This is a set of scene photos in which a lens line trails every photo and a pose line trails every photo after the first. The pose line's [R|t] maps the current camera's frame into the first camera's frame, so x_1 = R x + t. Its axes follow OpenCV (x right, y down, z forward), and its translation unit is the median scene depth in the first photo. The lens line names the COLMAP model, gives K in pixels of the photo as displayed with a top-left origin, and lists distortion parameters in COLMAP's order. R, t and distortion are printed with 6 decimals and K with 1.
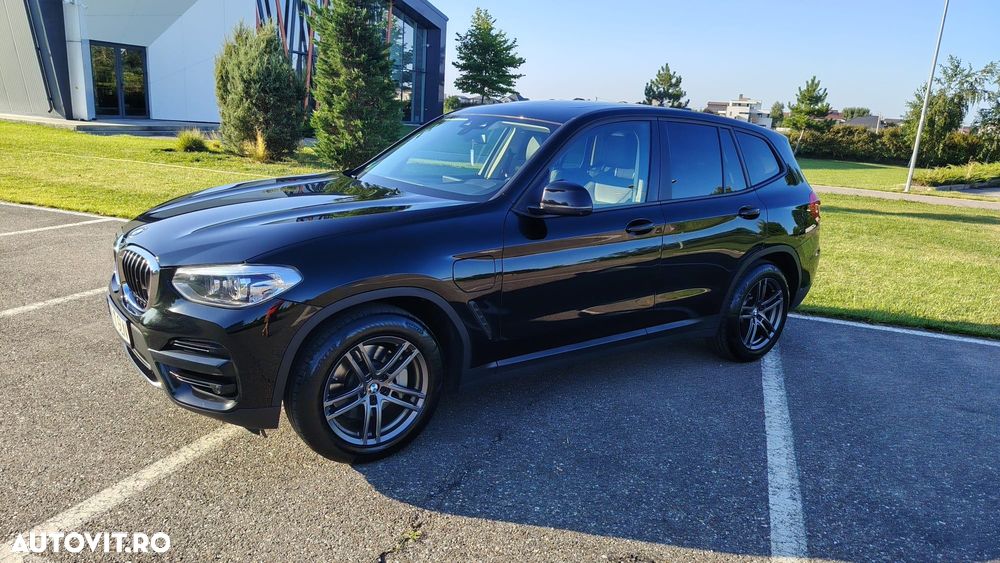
lens RADIAL K [[701.5, 0, 497.2], [0, 701.5, 285.9], [0, 0, 1]] dist [0.034512, -0.037547]
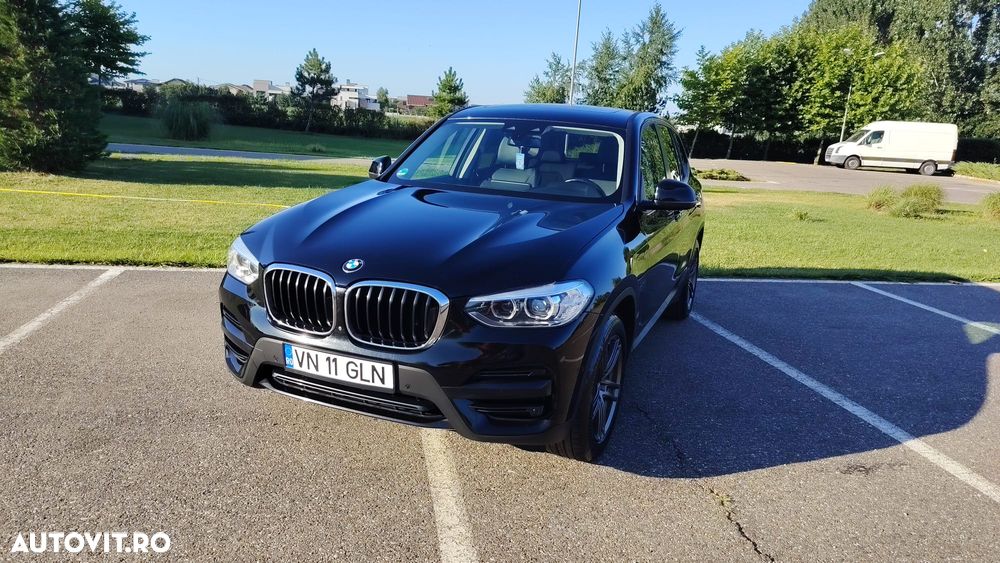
lens RADIAL K [[701.5, 0, 485.3], [0, 701.5, 296.7], [0, 0, 1]] dist [0.034512, -0.037547]
pose [[0.861149, -0.131672, 0.491003, -0.090617], [0.113510, 0.991292, 0.066754, -0.008662], [-0.495517, -0.001751, 0.868596, 0.017868]]
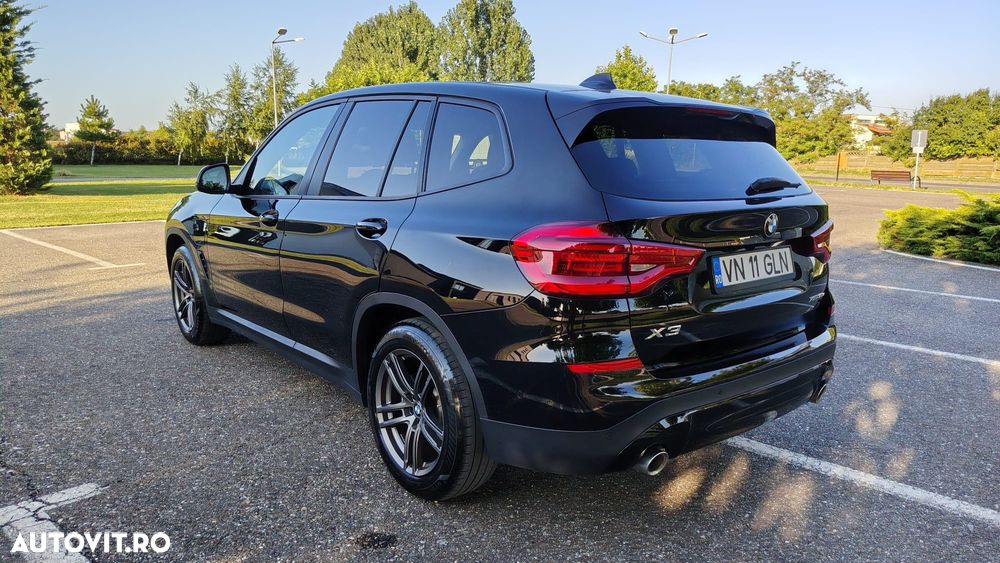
lens RADIAL K [[701.5, 0, 506.5], [0, 701.5, 284.3], [0, 0, 1]] dist [0.034512, -0.037547]
pose [[0.378887, -0.225461, 0.897559, -0.417409], [0.228626, 0.962611, 0.145291, -0.005451], [-0.896758, 0.150156, 0.416267, -0.064048]]
